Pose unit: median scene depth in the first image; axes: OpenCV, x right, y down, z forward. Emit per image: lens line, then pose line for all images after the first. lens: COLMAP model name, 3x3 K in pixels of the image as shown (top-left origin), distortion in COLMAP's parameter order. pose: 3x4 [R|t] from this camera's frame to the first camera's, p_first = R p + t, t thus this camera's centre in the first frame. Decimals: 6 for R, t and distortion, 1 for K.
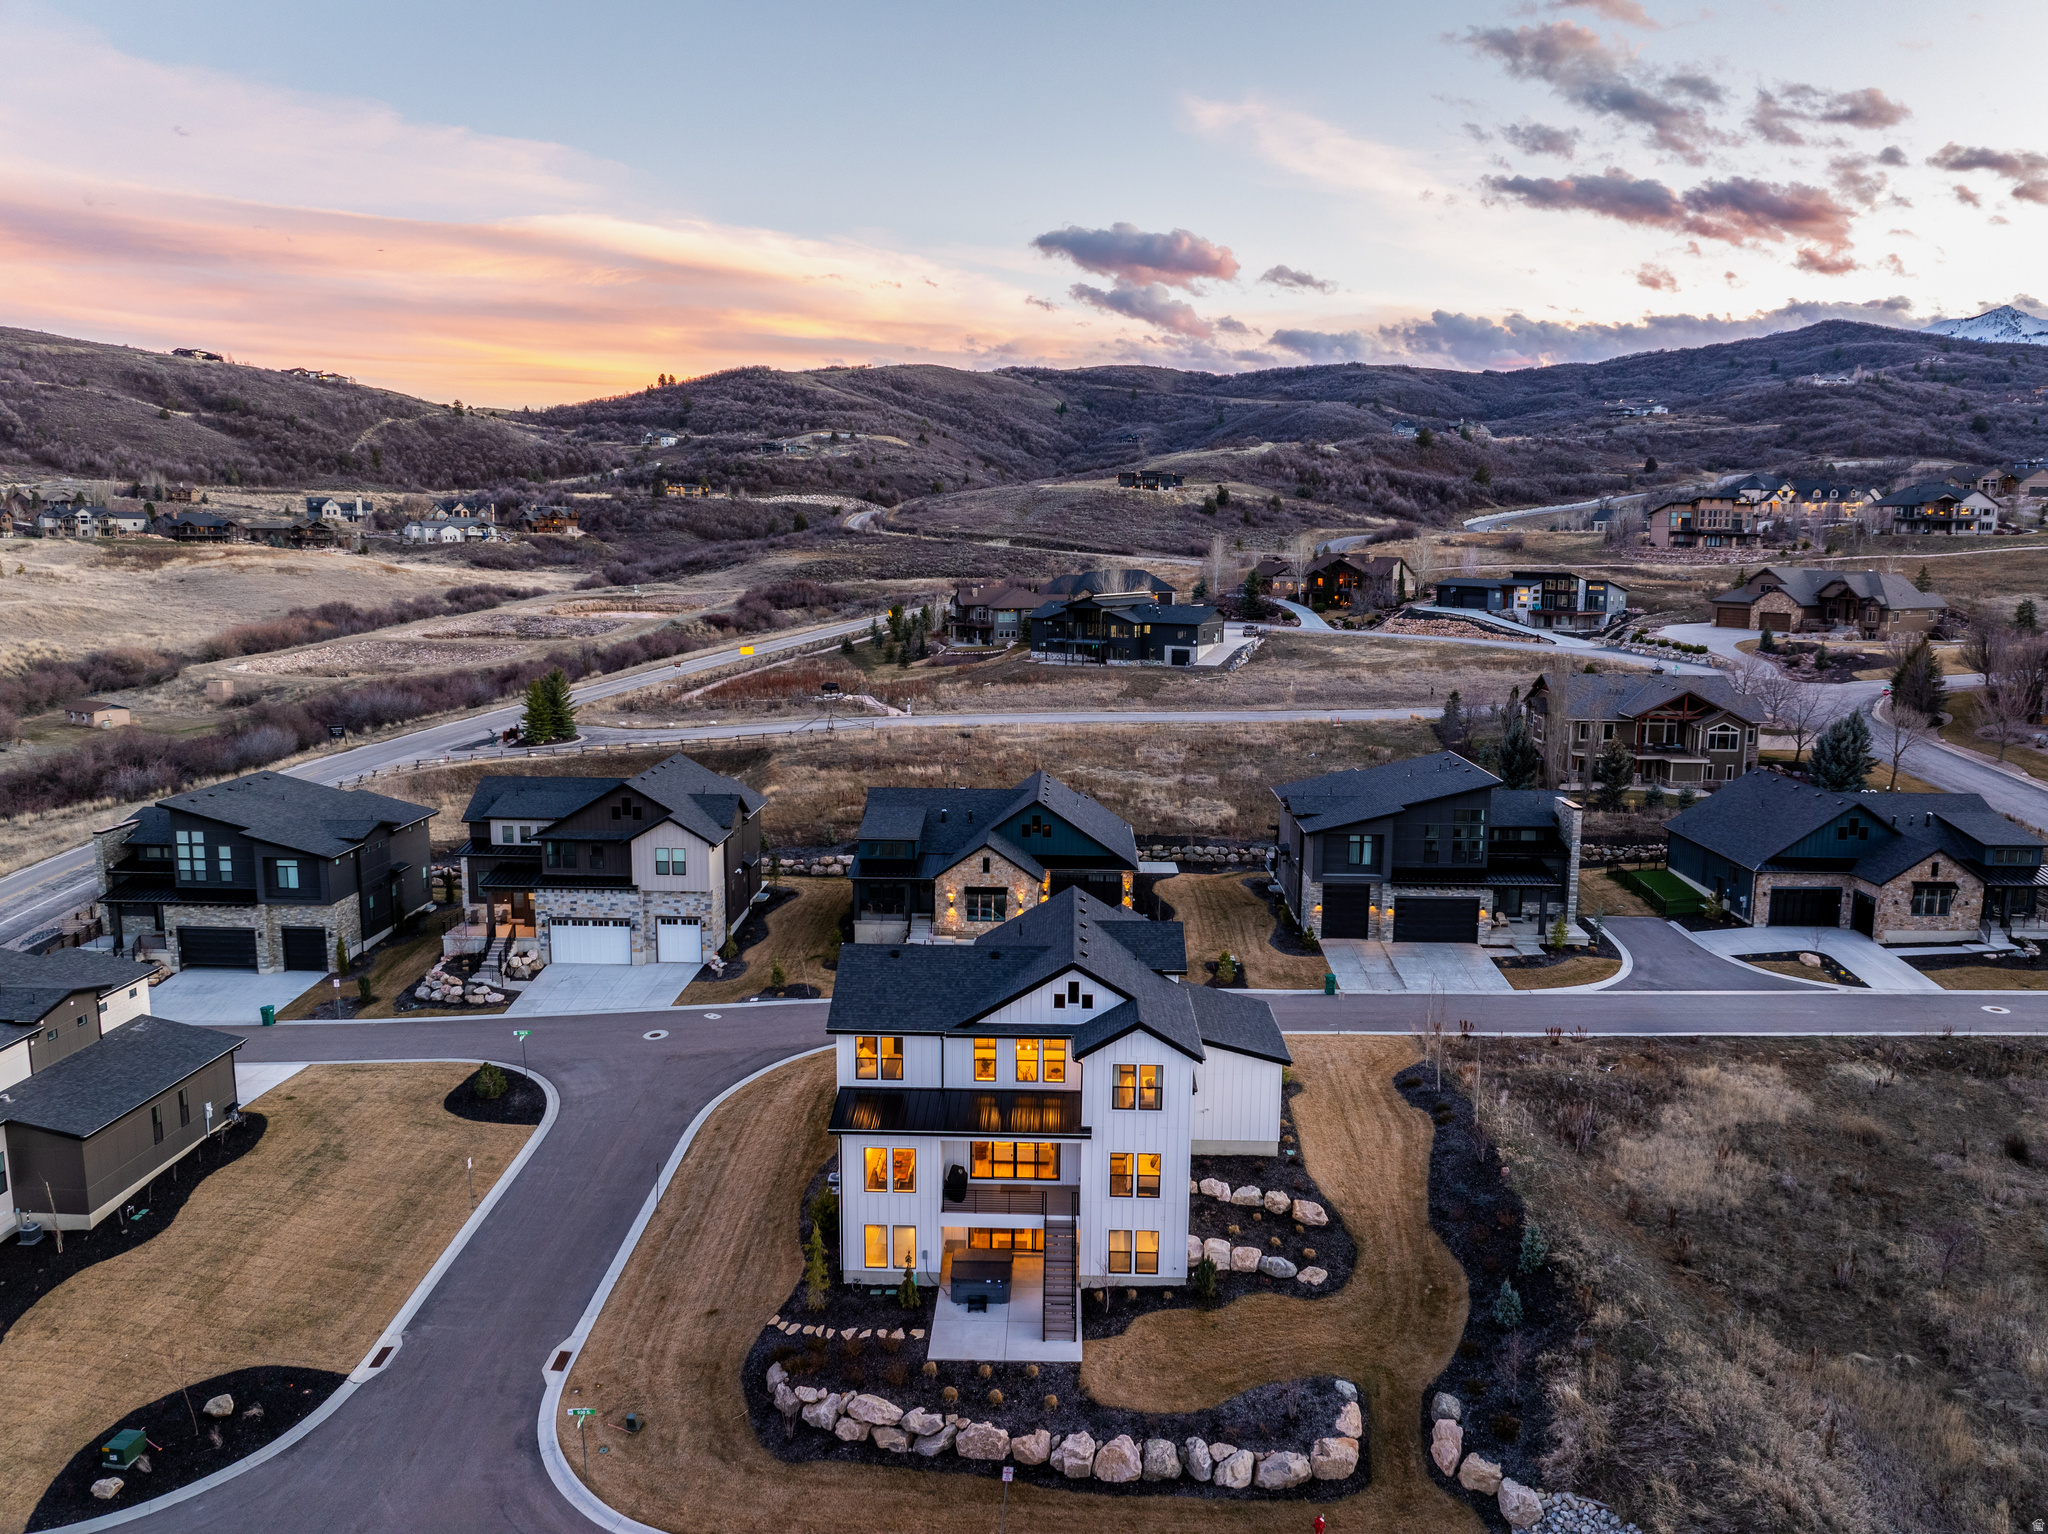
lens RADIAL K [[1453.1, 0, 1044.1], [0, 1453.1, 747.7], [0, 0, 1]] dist [-0.040265, 0.008005]
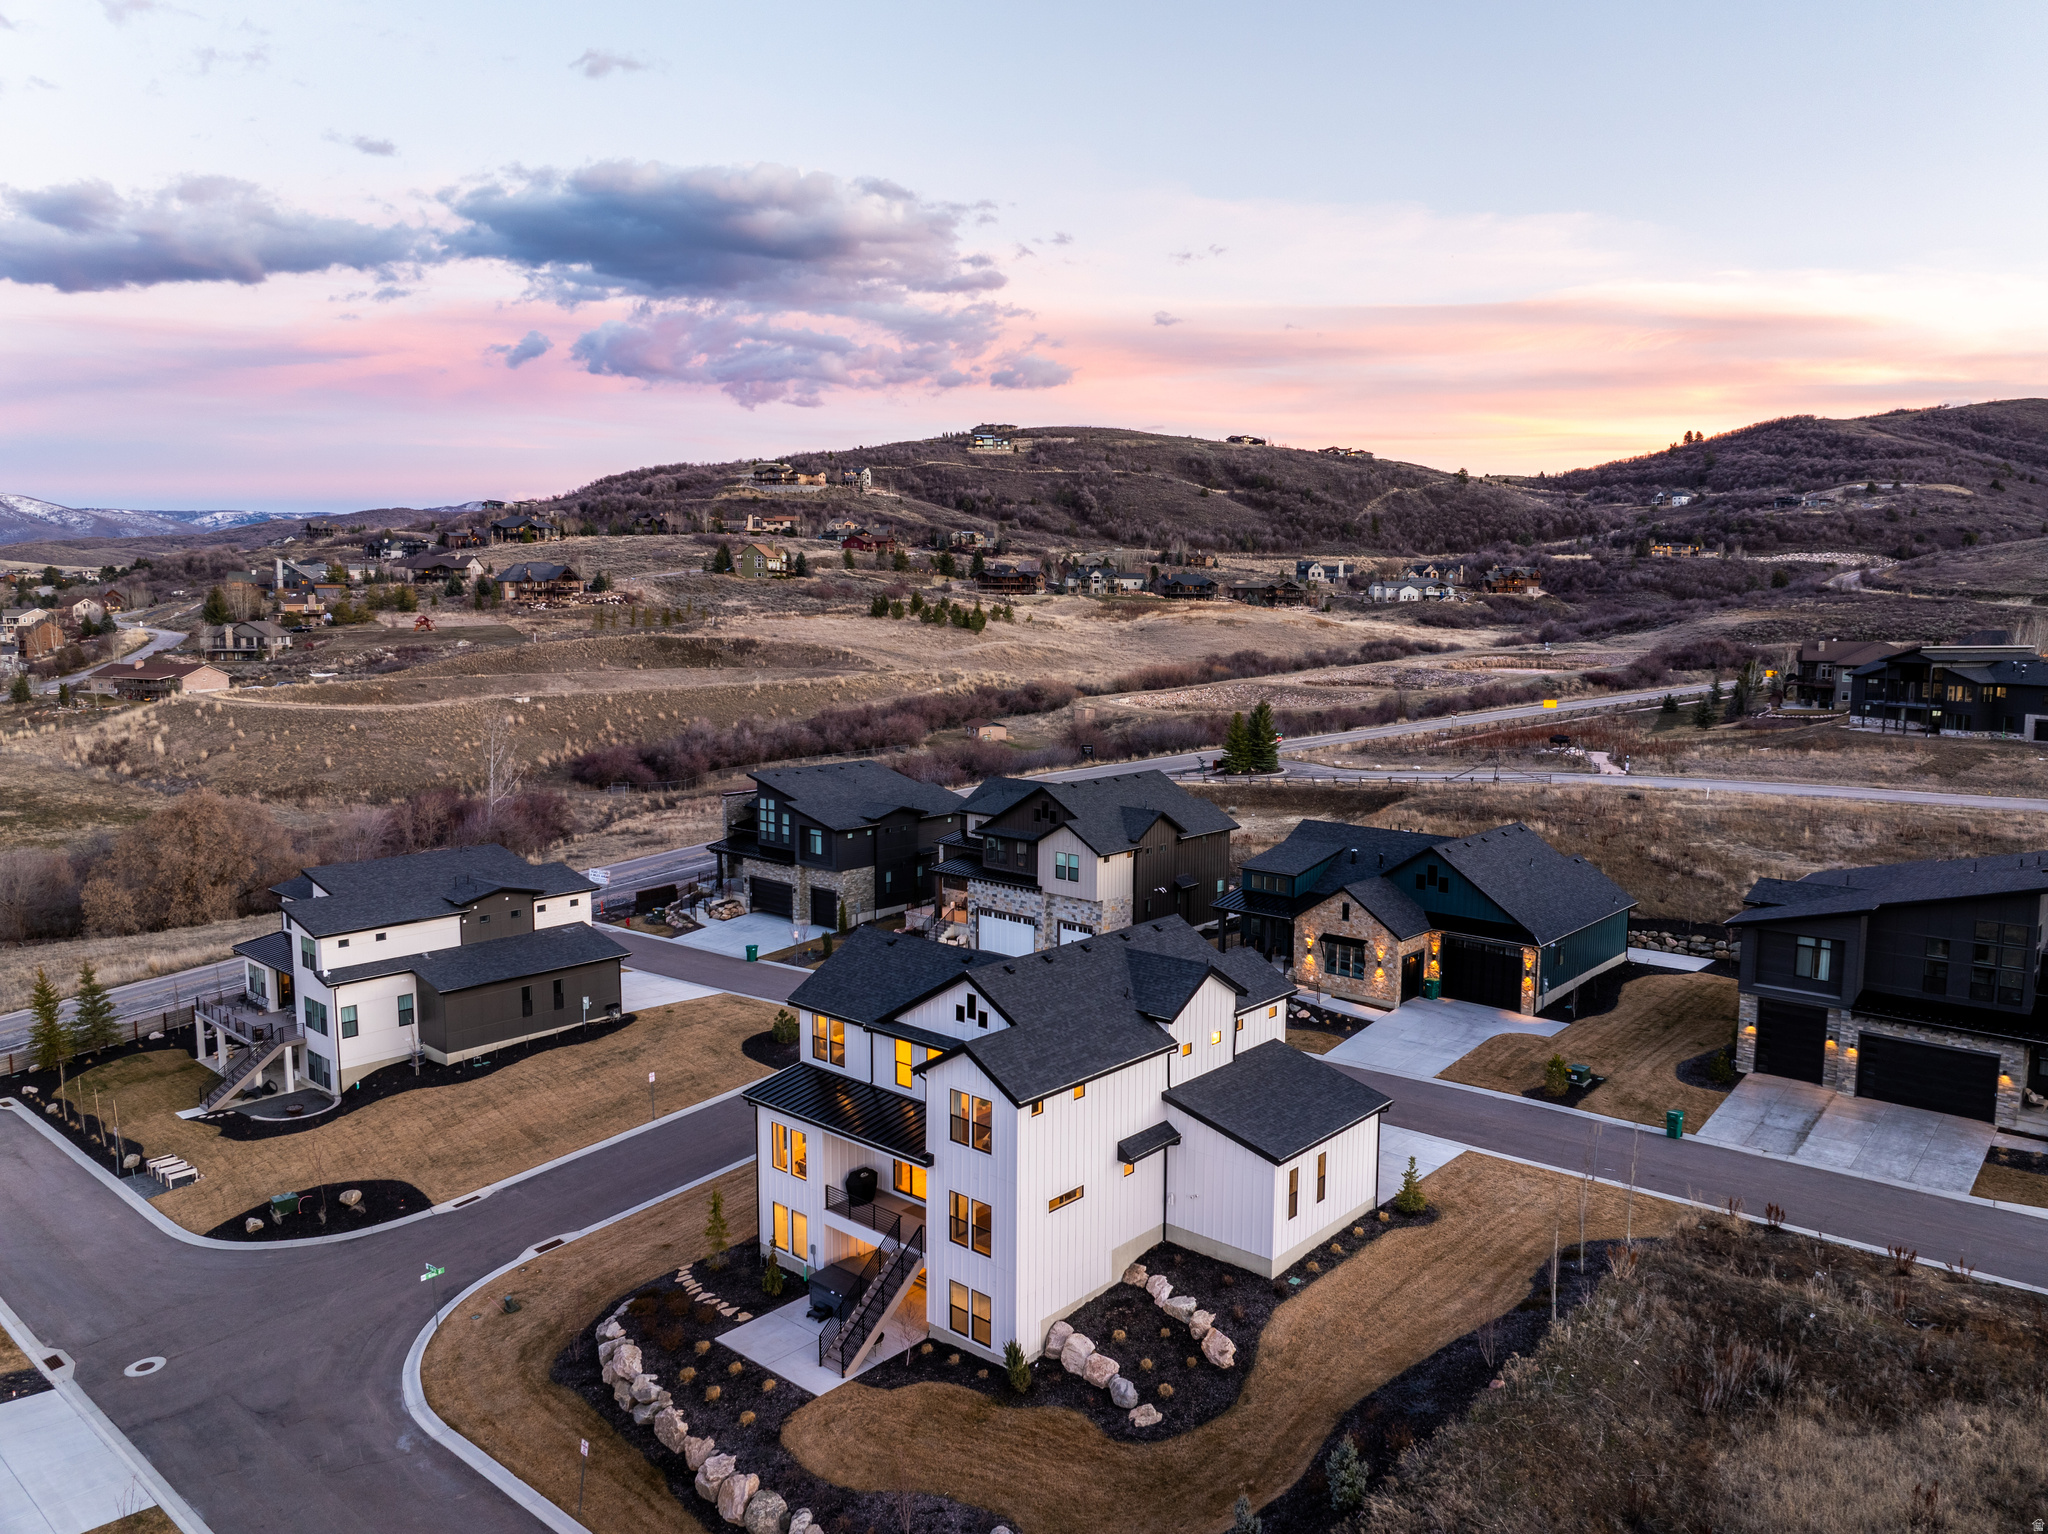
lens RADIAL K [[1453.1, 0, 1025.1], [0, 1453.1, 760.3], [0, 0, 1]] dist [-0.040265, 0.008005]
pose [[0.764692, 0.066537, -0.640952, 0.357565], [-0.090793, 0.995857, -0.004942, 0.011520], [0.637968, 0.061974, 0.767565, 0.192966]]
